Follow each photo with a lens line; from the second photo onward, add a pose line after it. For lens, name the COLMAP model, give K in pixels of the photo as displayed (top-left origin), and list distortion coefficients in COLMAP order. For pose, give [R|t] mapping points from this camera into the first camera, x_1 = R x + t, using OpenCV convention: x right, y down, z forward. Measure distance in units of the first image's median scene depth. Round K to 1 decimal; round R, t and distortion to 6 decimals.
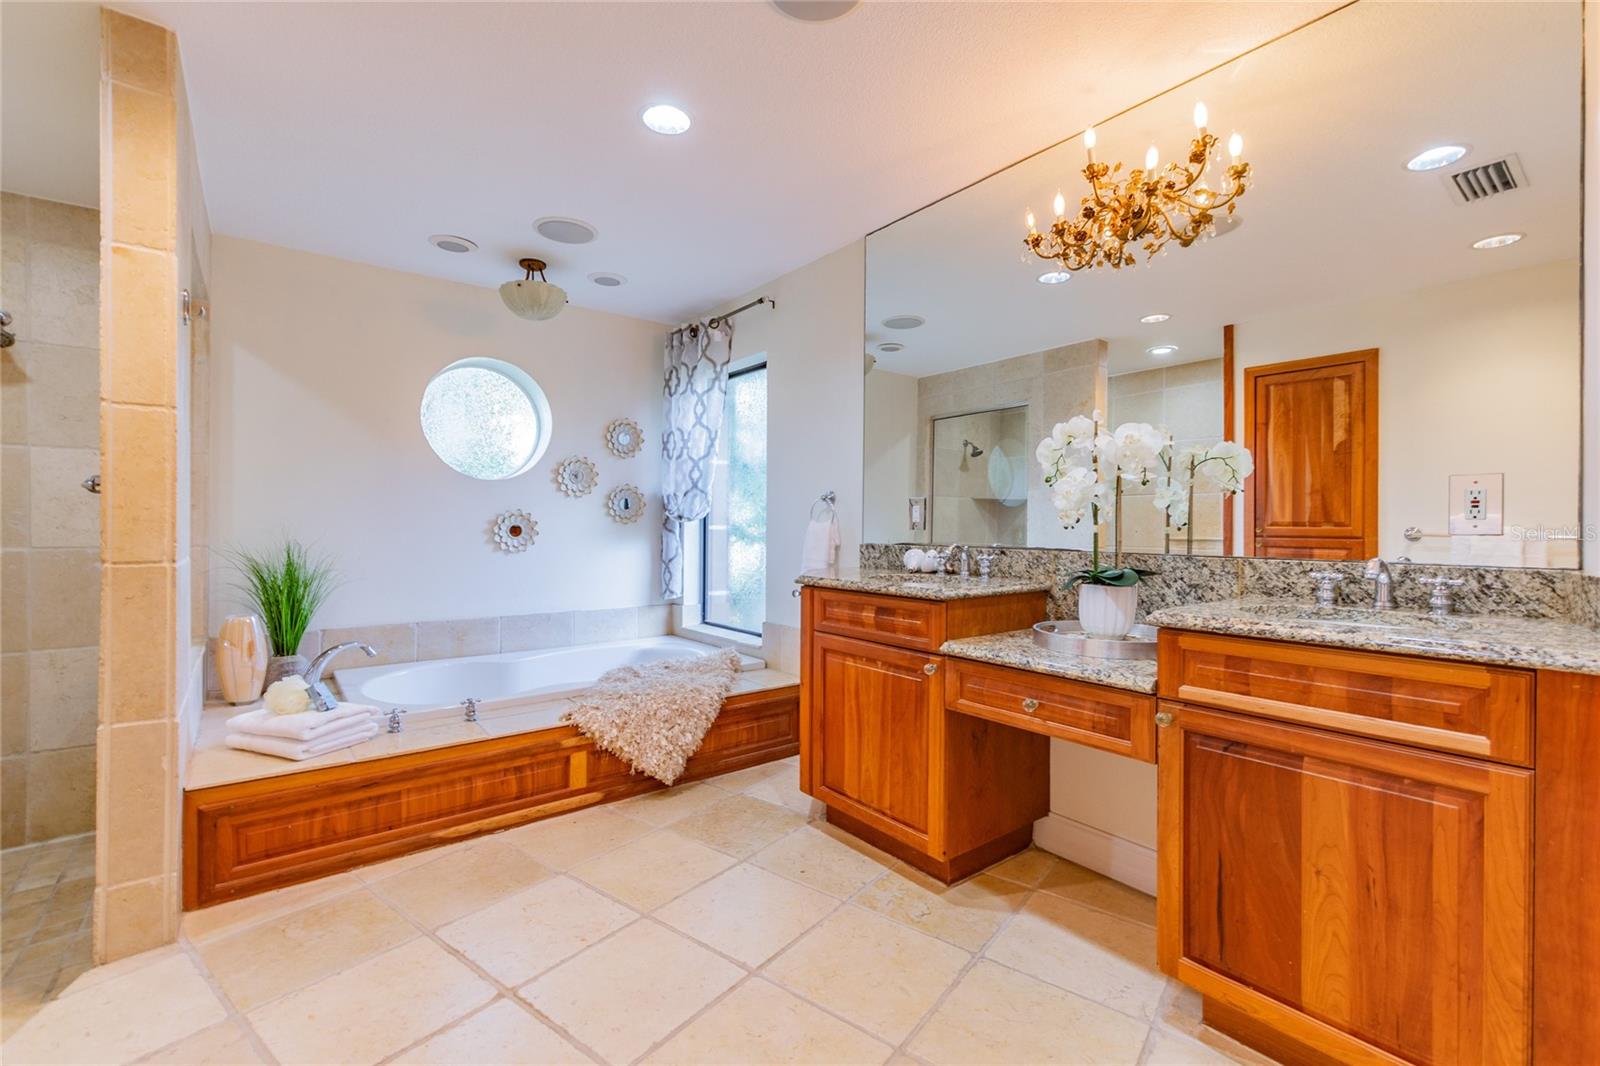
lens RADIAL K [[702.2, 0, 806.9], [0, 702.2, 529.3], [0, 0, 1]] dist [0.004707, -0.001565]
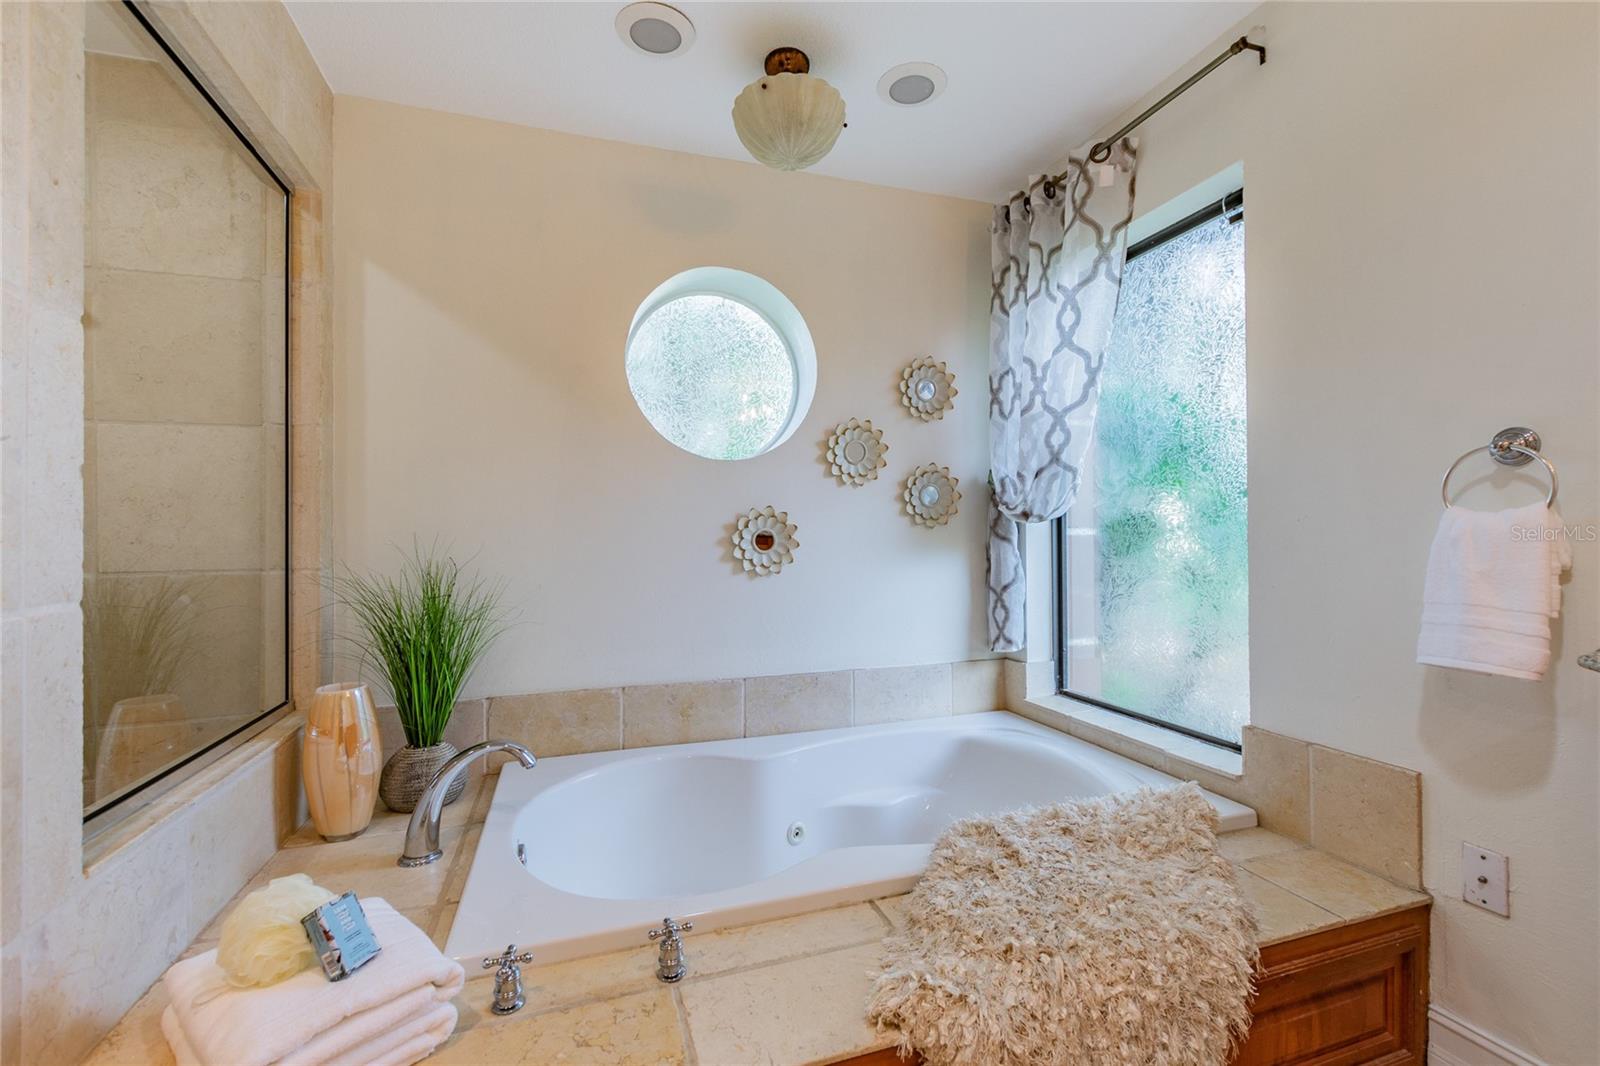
lens RADIAL K [[702.2, 0, 807.9], [0, 702.2, 533.3], [0, 0, 1]] dist [0.004707, -0.001565]
pose [[0.943571, -0.014188, -0.330866, -0.168215], [0.011434, 0.999882, -0.010269, 0.002349], [0.330972, 0.005907, 0.943622, 0.414476]]
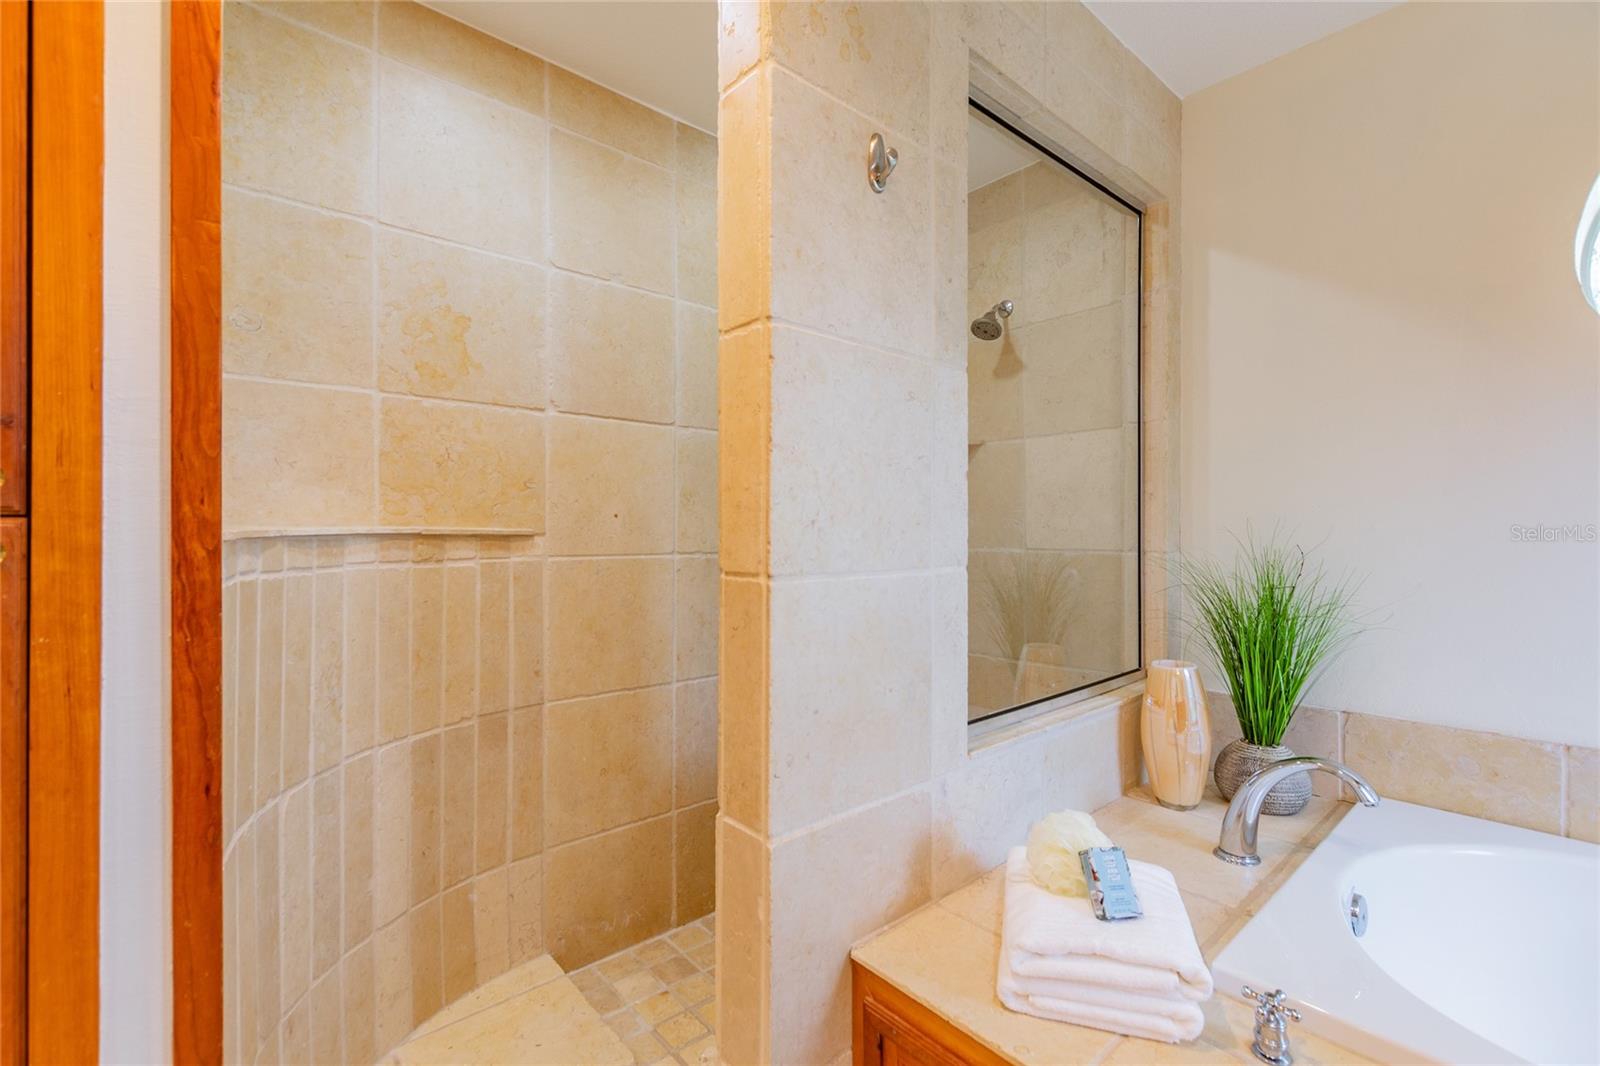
lens RADIAL K [[702.2, 0, 802.1], [0, 702.2, 529.0], [0, 0, 1]] dist [0.004707, -0.001565]
pose [[0.060401, -0.003561, -0.998168, -0.140610], [-0.003058, 0.999988, -0.003752, 0.003732], [0.998170, 0.003280, 0.060389, 0.460026]]
